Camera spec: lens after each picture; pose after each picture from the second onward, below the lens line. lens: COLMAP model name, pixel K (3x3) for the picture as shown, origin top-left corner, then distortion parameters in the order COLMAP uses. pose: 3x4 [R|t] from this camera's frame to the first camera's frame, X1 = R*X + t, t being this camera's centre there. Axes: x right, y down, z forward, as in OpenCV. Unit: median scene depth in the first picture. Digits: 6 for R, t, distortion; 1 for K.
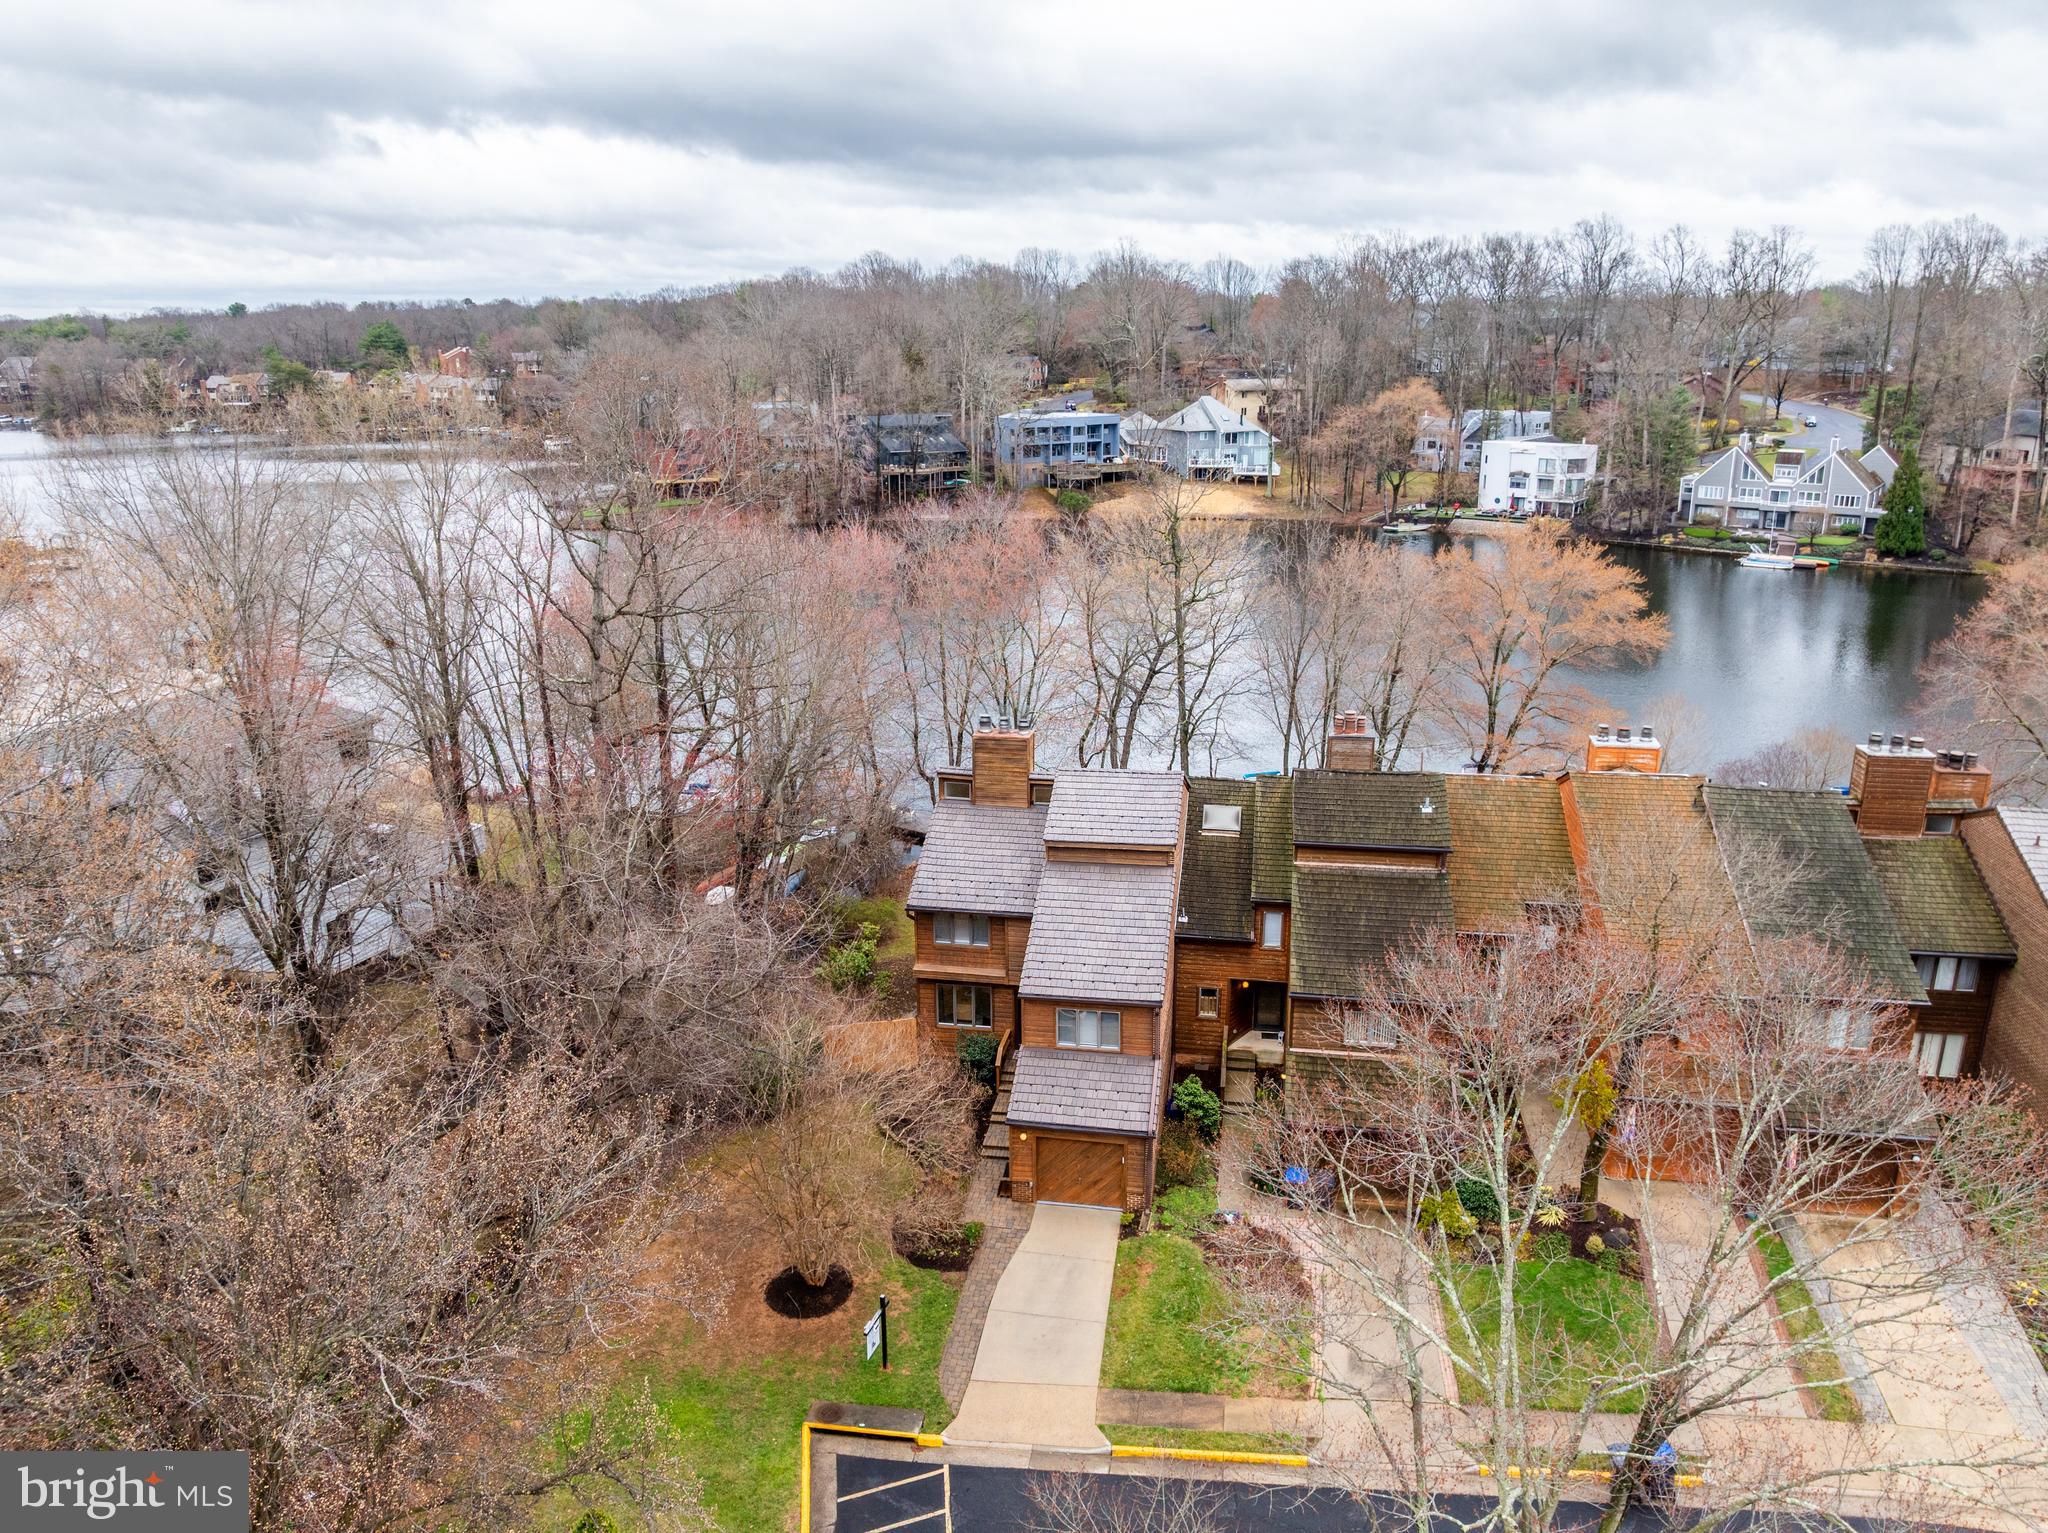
lens RADIAL K [[1447.6, 0, 1024.2], [0, 1447.6, 761.1], [0, 0, 1]] dist [-0.039058, -0.008734]
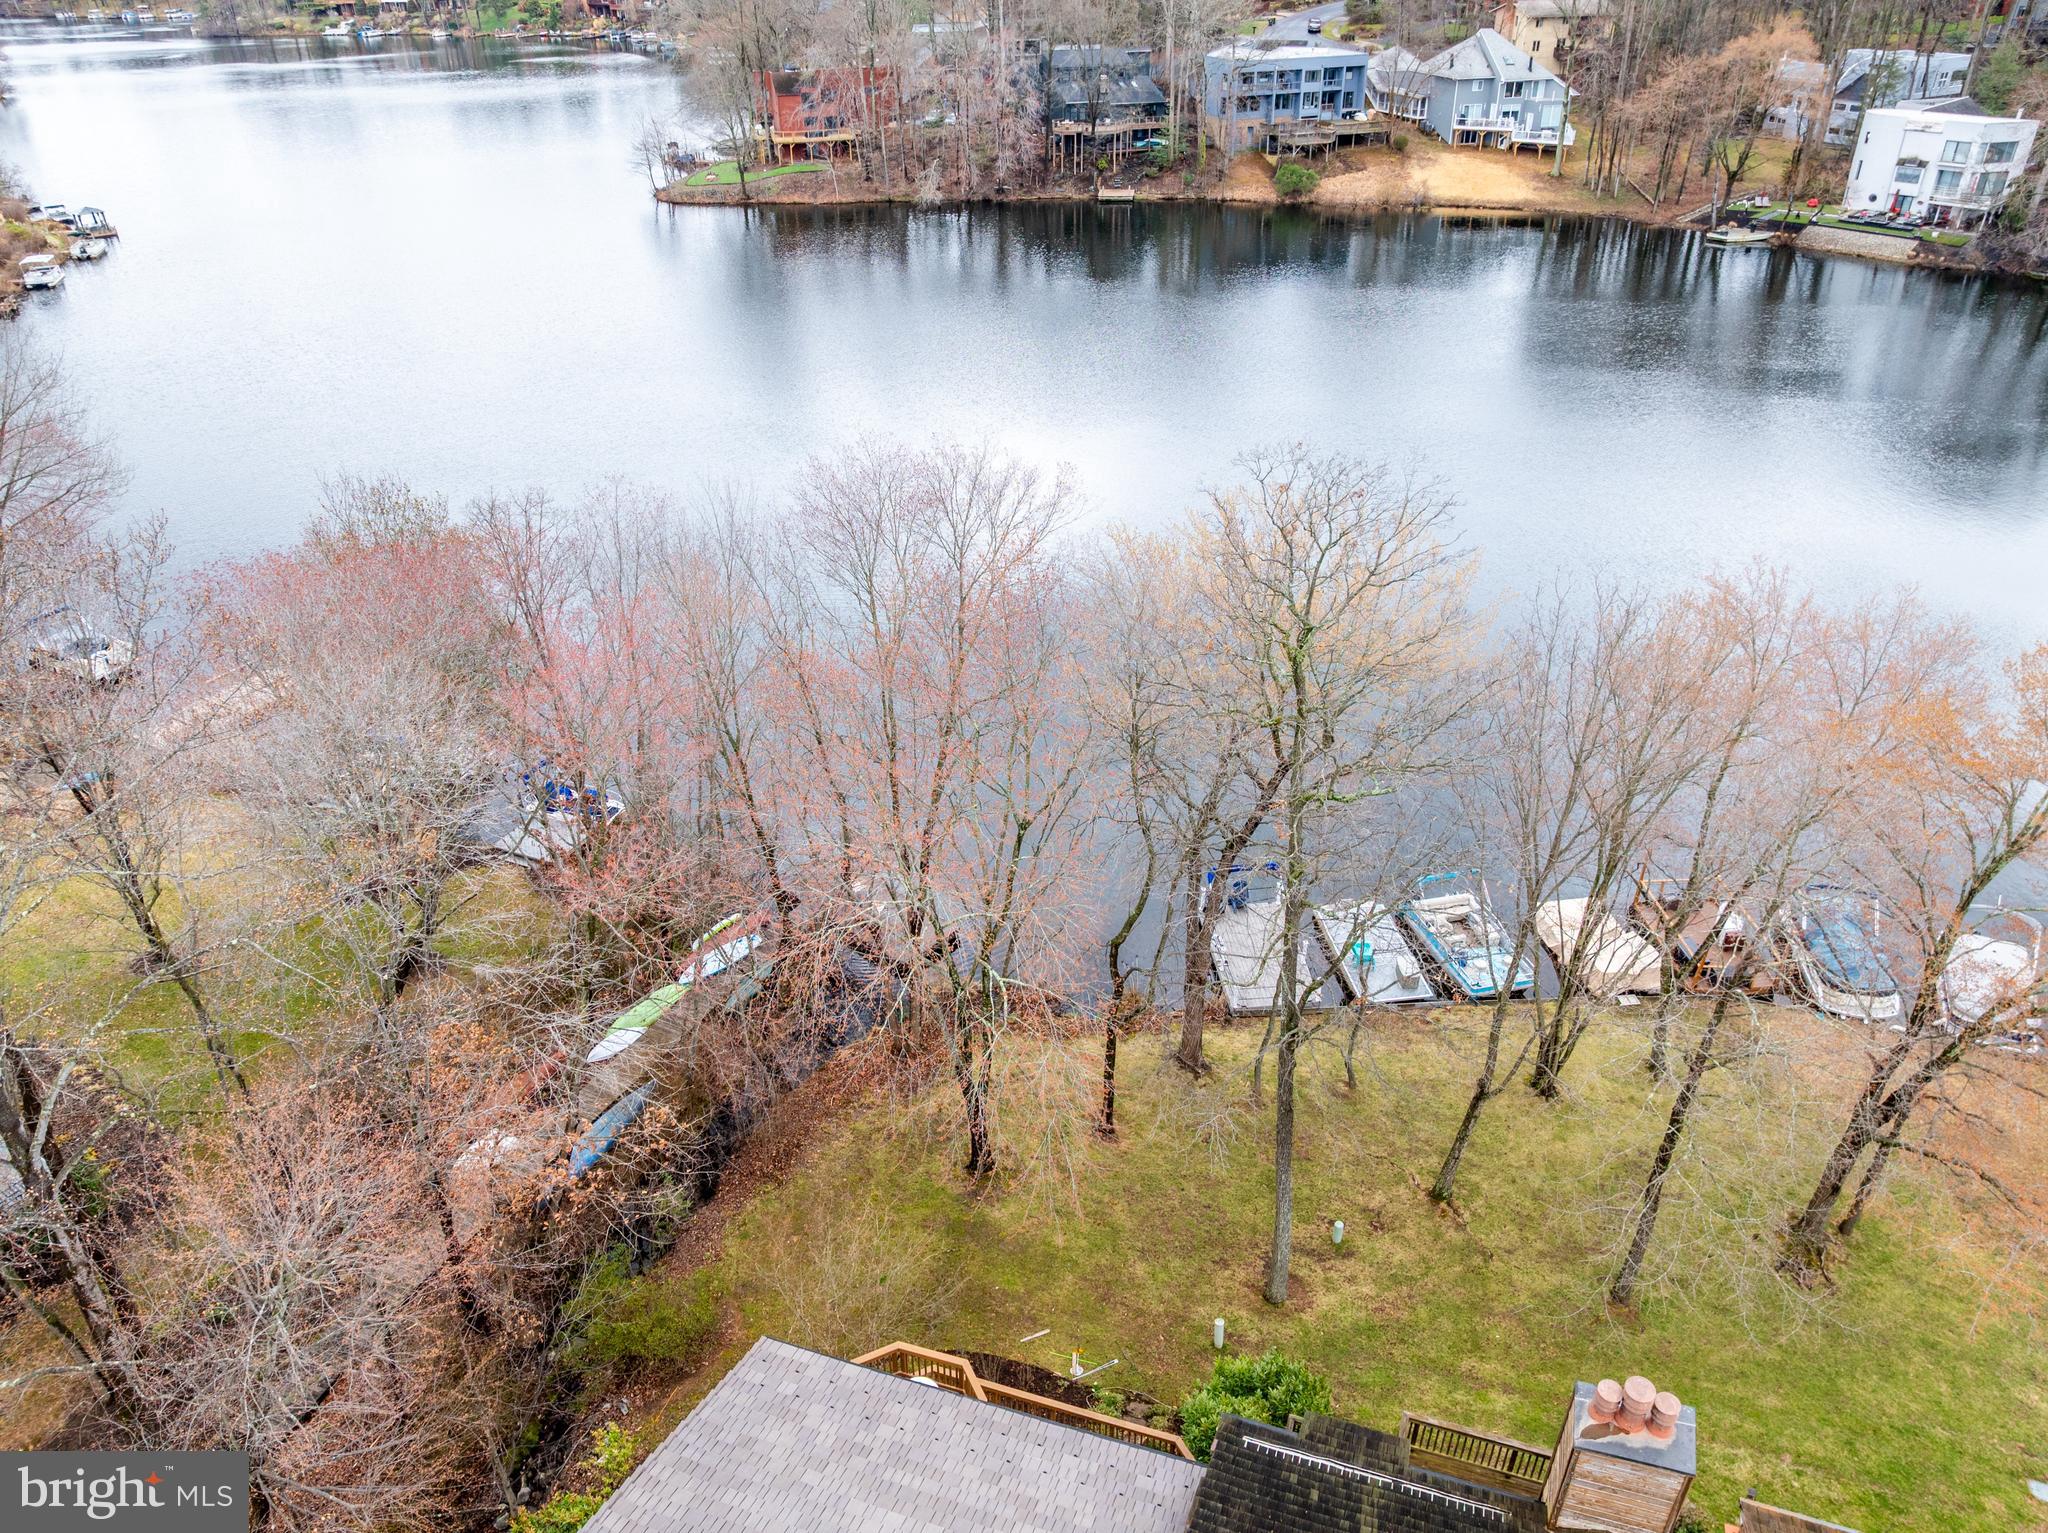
lens RADIAL K [[1451.5, 0, 1024.0], [0, 1451.5, 766.5], [0, 0, 1]] dist [-0.071861, 0.044459]
pose [[0.986560, 0.080228, -0.142344, 0.028966], [-0.040349, 0.963798, 0.263563, -0.081498], [0.158336, -0.254277, 0.954082, 0.183844]]
